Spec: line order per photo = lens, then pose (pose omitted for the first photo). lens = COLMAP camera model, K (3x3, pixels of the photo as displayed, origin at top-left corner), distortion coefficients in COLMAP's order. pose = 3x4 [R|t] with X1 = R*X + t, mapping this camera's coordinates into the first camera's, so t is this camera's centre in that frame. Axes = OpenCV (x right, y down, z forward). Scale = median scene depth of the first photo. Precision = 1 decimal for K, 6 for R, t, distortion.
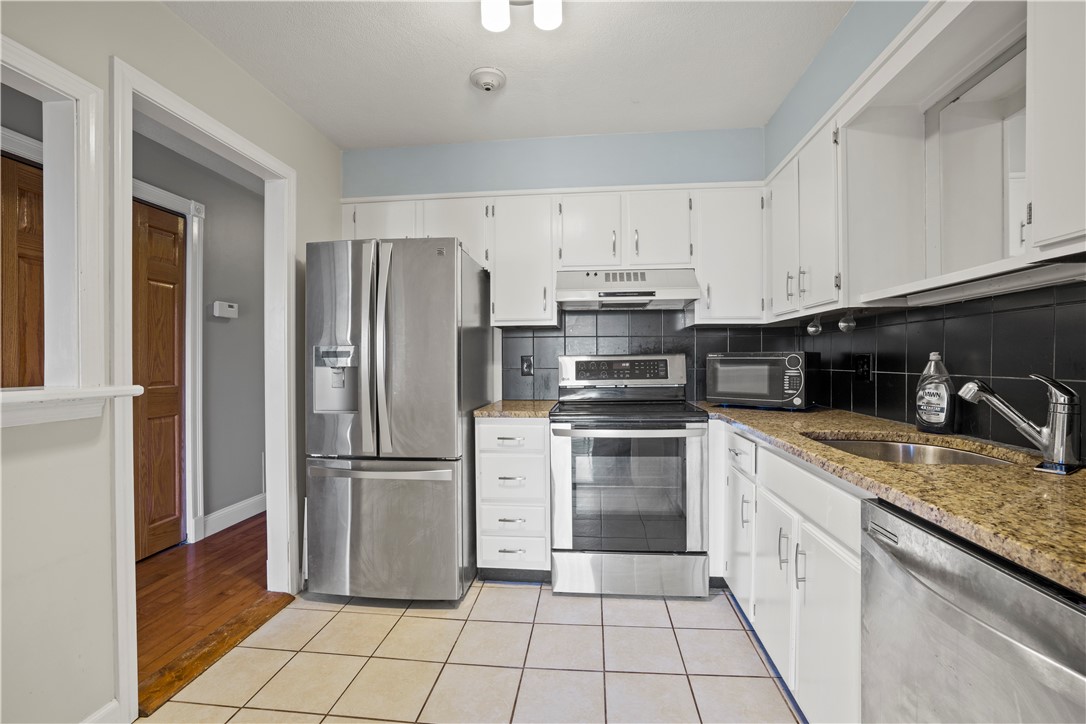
lens RADIAL K [[464.8, 0, 546.7], [0, 464.8, 360.8], [0, 0, 1]] dist [-0.050858, 0.018172]
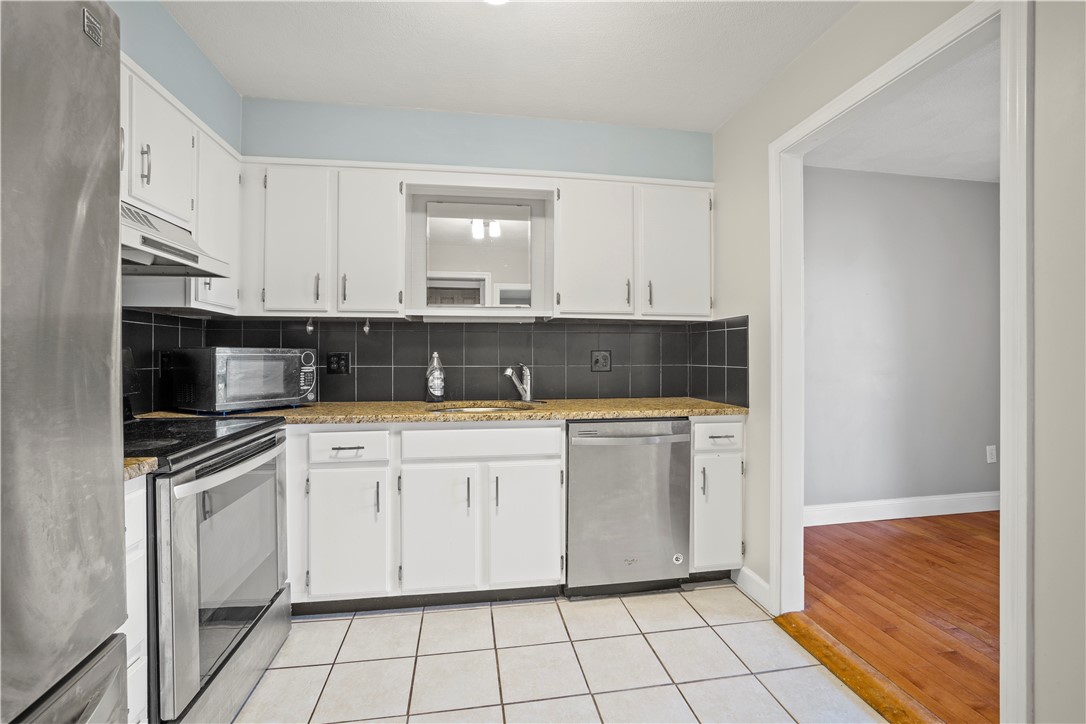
lens RADIAL K [[464.8, 0, 546.7], [0, 464.8, 360.8], [0, 0, 1]] dist [-0.050858, 0.018172]
pose [[-0.263091, -0.003191, 0.964766, -0.669906], [0.000968, 0.999993, 0.003571, 0.004084], [-0.964770, 0.001874, -0.263087, 0.834988]]
